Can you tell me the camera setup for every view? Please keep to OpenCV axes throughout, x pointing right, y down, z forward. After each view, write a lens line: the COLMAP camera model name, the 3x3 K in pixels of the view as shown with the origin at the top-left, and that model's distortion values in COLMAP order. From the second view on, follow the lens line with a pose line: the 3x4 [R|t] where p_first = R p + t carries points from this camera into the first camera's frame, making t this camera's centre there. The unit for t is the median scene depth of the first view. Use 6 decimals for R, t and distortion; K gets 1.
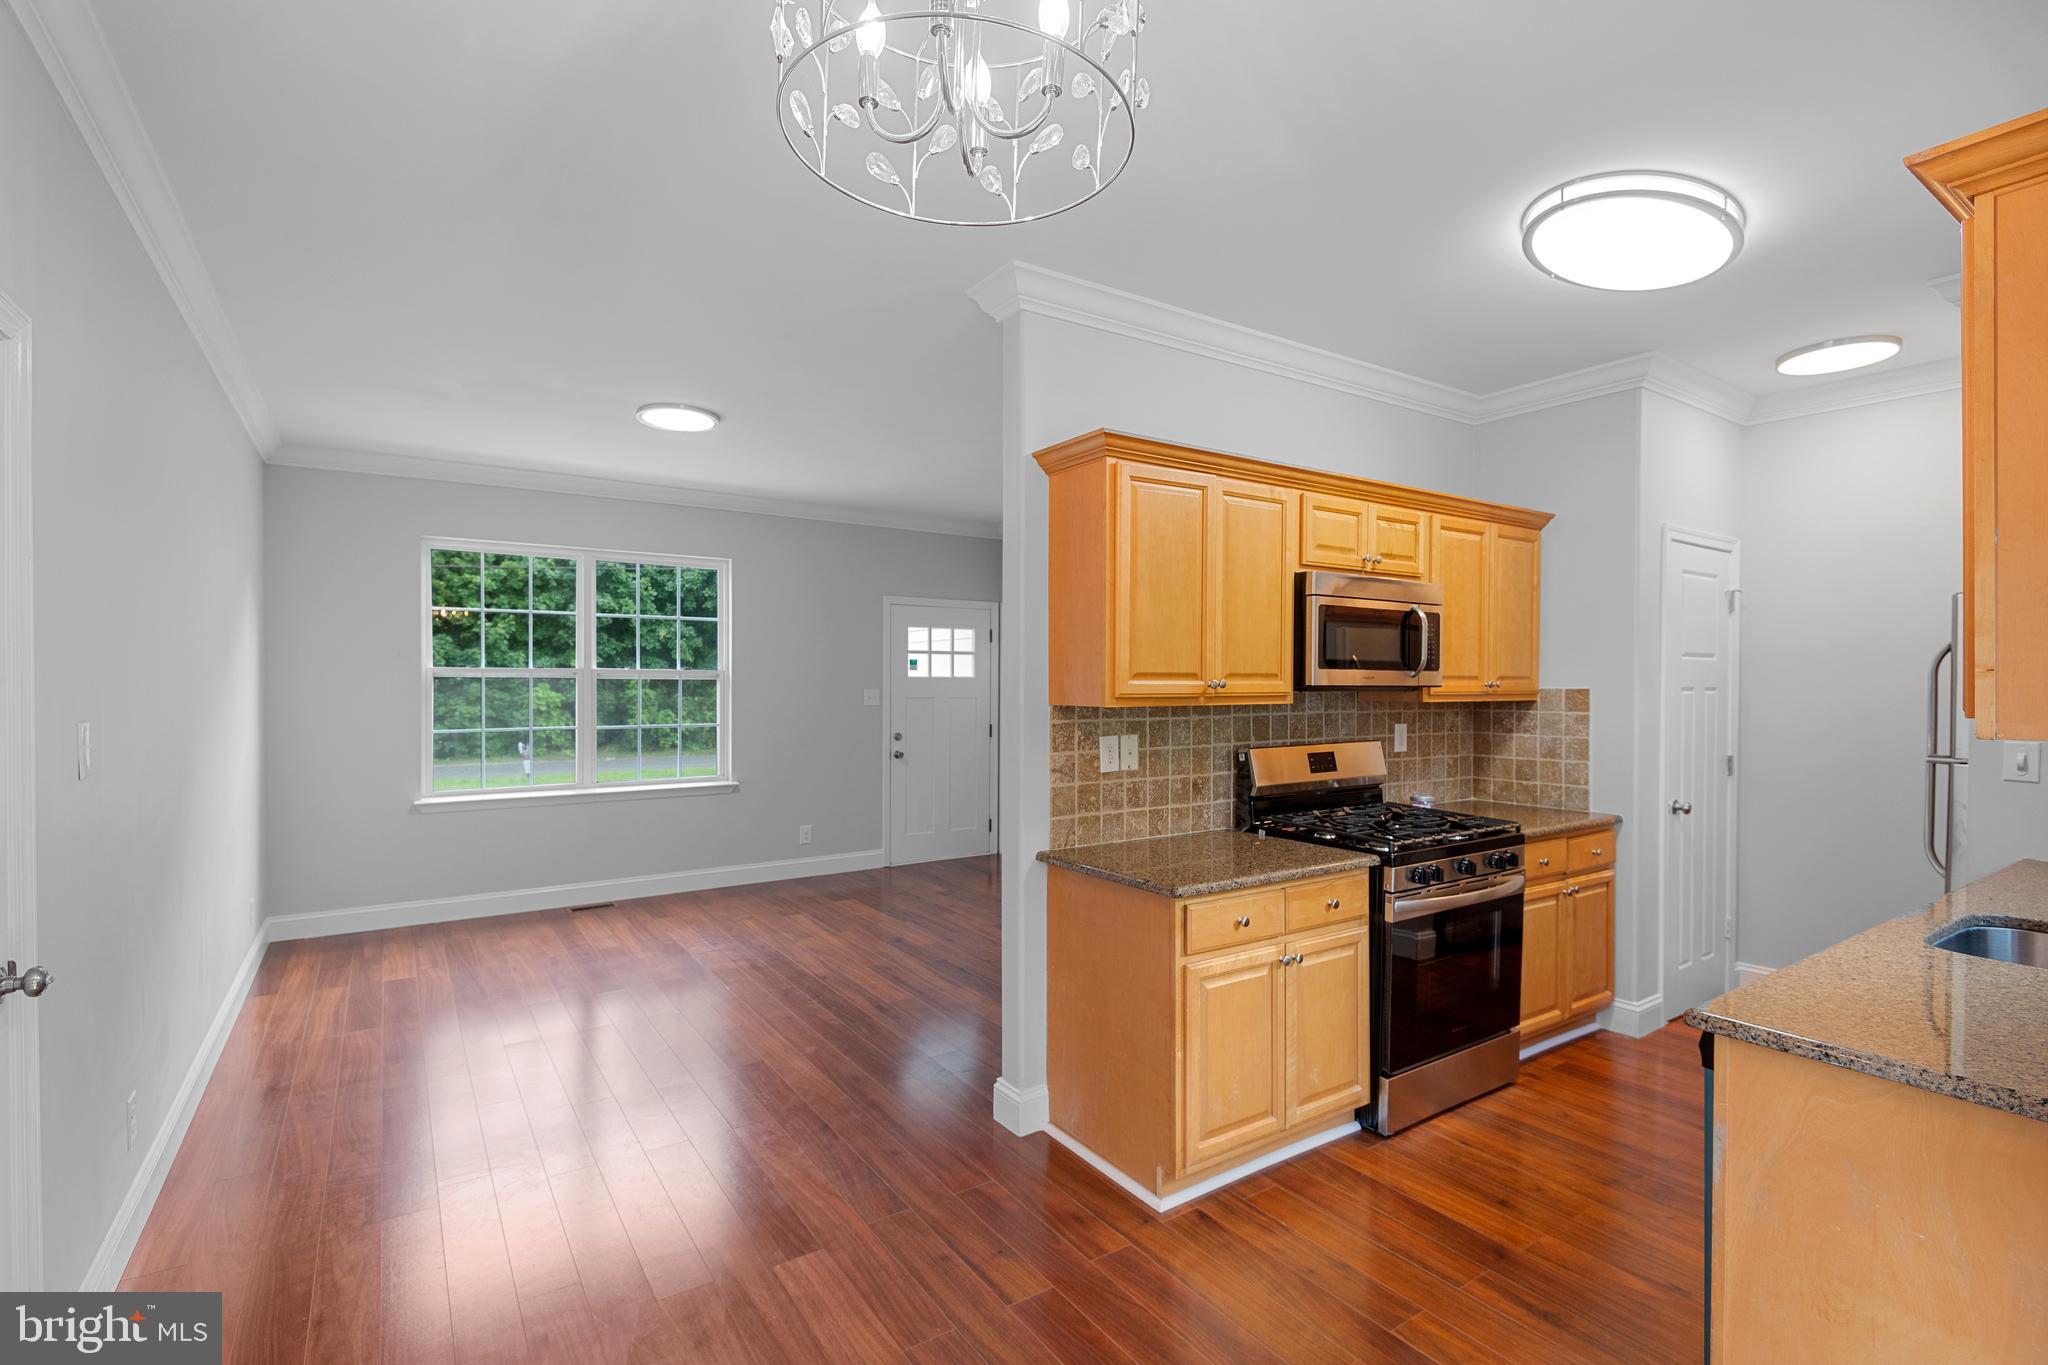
lens RADIAL K [[931.2, 0, 1021.8], [0, 931.2, 680.3], [0, 0, 1]] dist [0.032165, -0.020132]
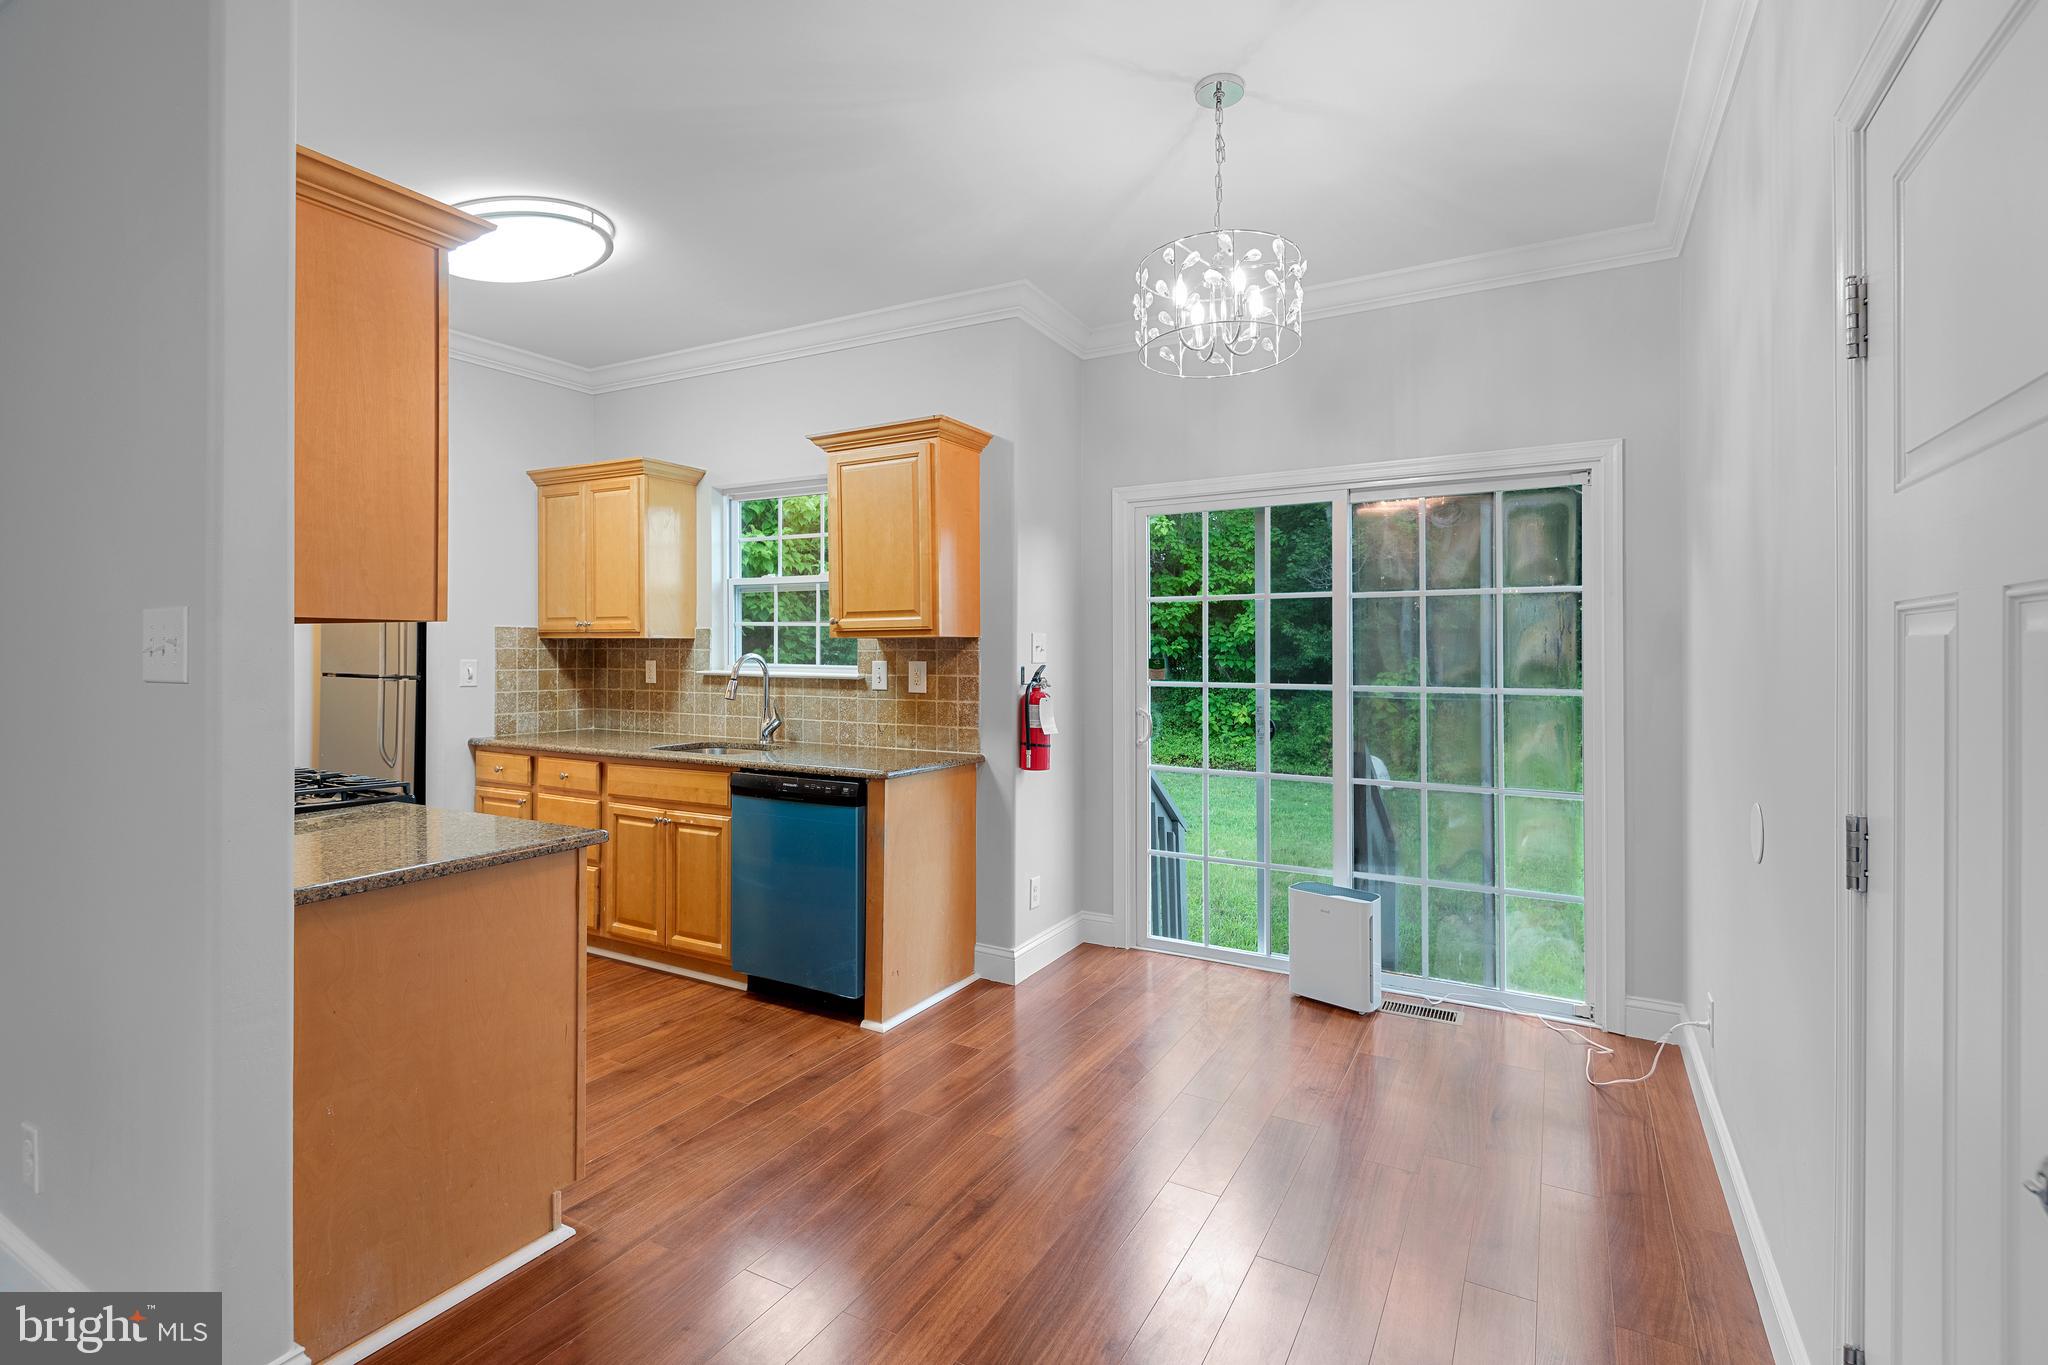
lens RADIAL K [[942.8, 0, 1031.1], [0, 942.8, 651.9], [0, 0, 1]] dist [0.034331, -0.015762]
pose [[-0.454276, -0.004107, 0.890852, -0.361036], [-0.003946, 0.999989, 0.002597, 0.024205], [-0.890852, -0.002335, -0.454287, 0.475560]]
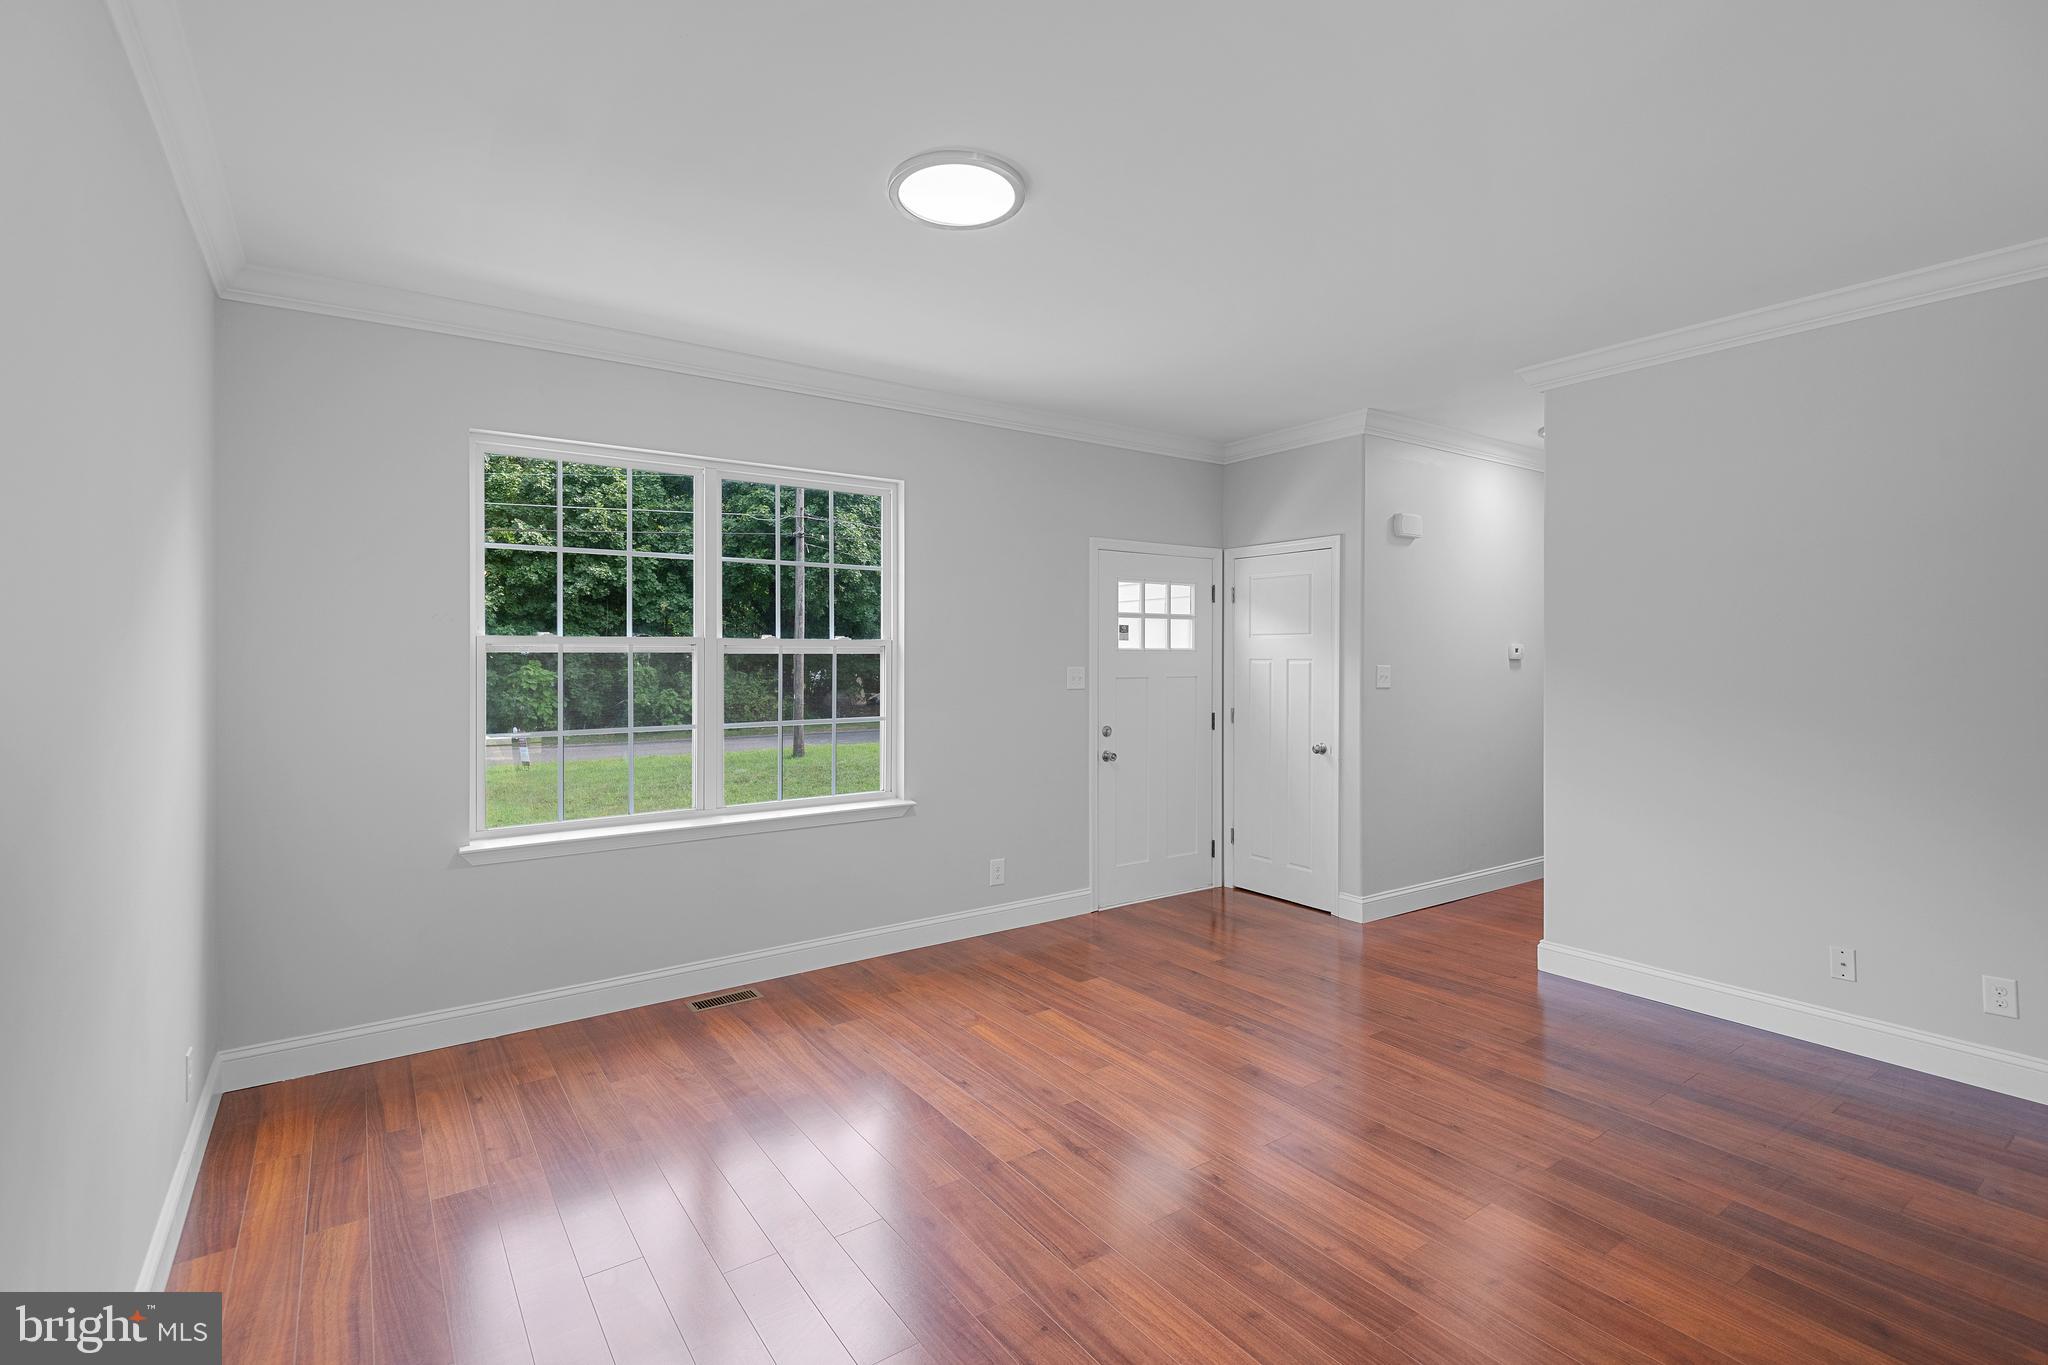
lens RADIAL K [[942.8, 0, 1031.1], [0, 942.8, 651.9], [0, 0, 1]] dist [0.034331, -0.015762]
pose [[0.999678, -0.004094, 0.025027, -0.276675], [0.004175, 0.999986, -0.003192, 0.000510], [-0.025014, 0.003296, 0.999682, 0.349691]]
